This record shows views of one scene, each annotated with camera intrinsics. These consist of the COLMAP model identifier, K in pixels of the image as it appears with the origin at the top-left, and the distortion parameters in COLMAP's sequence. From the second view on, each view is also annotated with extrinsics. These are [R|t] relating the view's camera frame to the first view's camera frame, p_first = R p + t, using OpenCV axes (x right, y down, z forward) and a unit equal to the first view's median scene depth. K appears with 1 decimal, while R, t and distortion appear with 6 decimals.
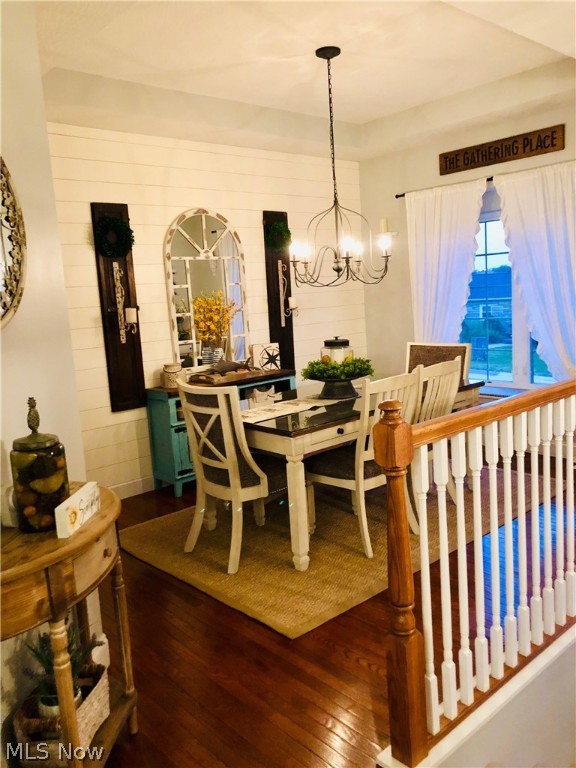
lens RADIAL K [[639.6, 0, 289.5], [0, 639.6, 384.9], [0, 0, 1]] dist [0.003208, 0.011583]
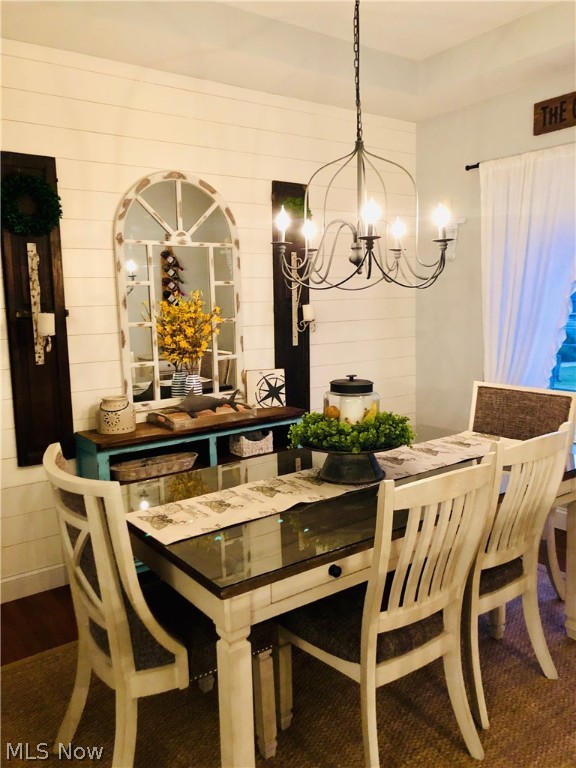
lens RADIAL K [[639.6, 0, 285.3], [0, 639.6, 381.2], [0, 0, 1]] dist [0.003208, 0.011583]
pose [[0.994003, 0.048819, -0.097853, 0.061917], [-0.050021, 0.998699, -0.009866, -0.054020], [0.097244, 0.014701, 0.995152, 0.358880]]
